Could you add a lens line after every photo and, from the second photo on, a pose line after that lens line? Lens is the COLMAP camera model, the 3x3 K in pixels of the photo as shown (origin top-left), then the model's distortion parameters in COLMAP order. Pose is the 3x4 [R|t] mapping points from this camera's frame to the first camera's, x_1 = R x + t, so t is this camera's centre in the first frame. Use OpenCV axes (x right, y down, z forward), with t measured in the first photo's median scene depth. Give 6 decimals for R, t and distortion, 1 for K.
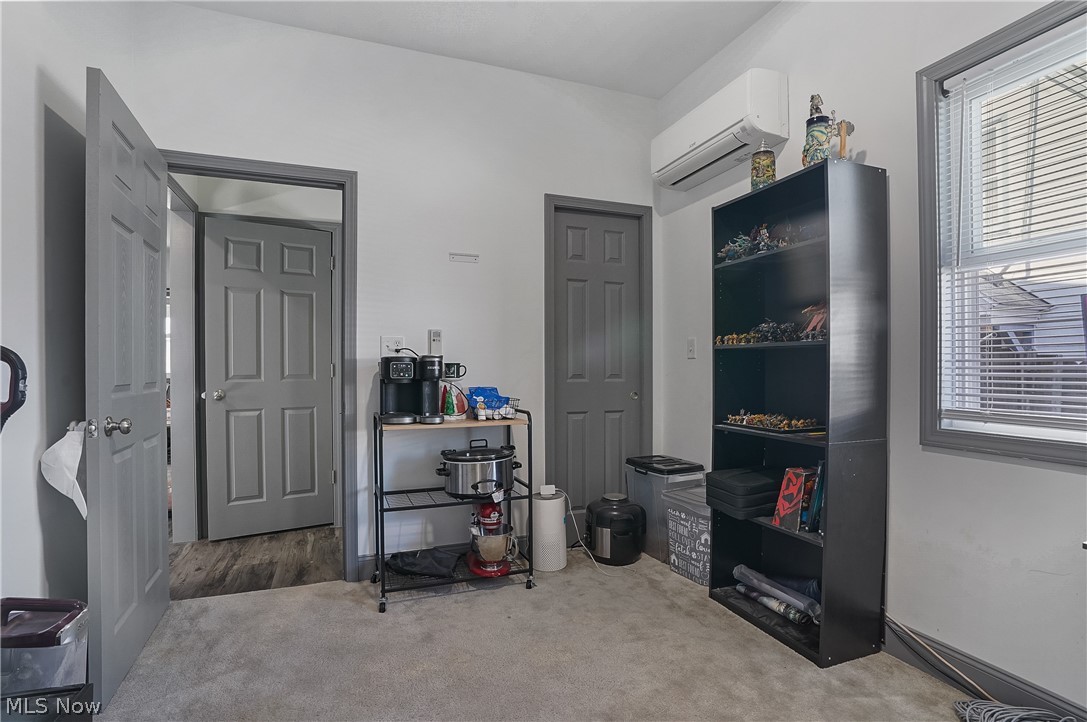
lens RADIAL K [[545.0, 0, 543.8], [0, 545.0, 368.1], [0, 0, 1]] dist [-0.032034, 0.005188]
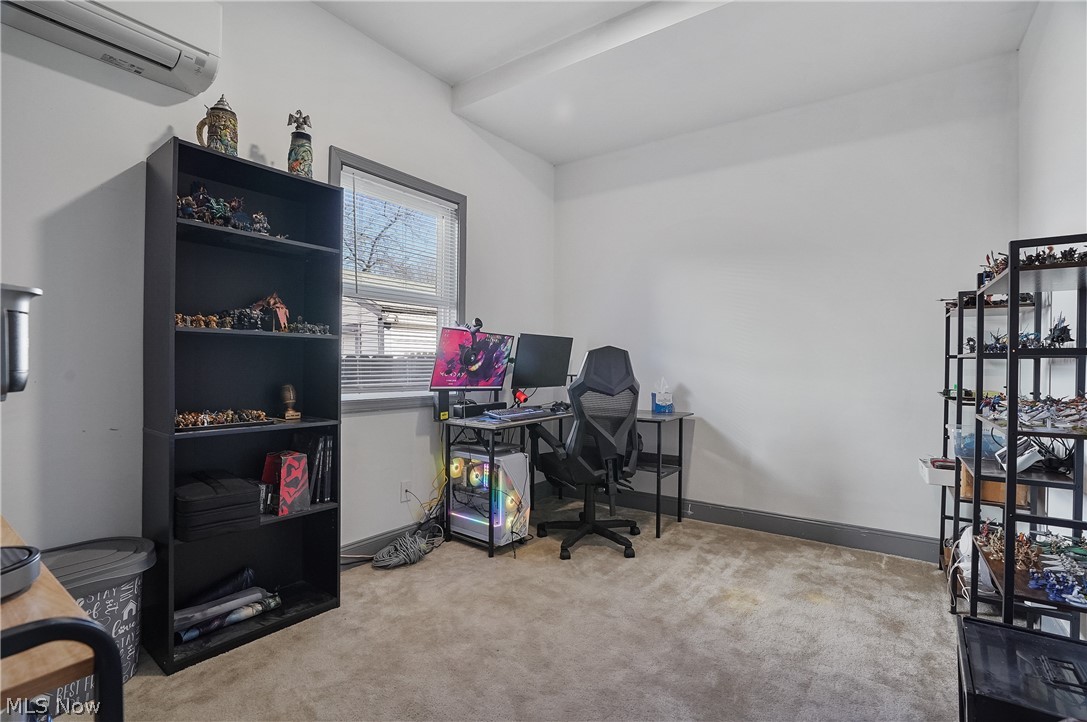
lens RADIAL K [[506.2, 0, 543.0], [0, 506.2, 361.8], [0, 0, 1]] dist [-0.058809, 0.018522]
pose [[-0.562363, -0.000541, 0.826890, -0.560774], [-0.004324, 0.999988, -0.002286, 0.006497], [-0.826879, -0.004861, -0.562359, 1.051582]]
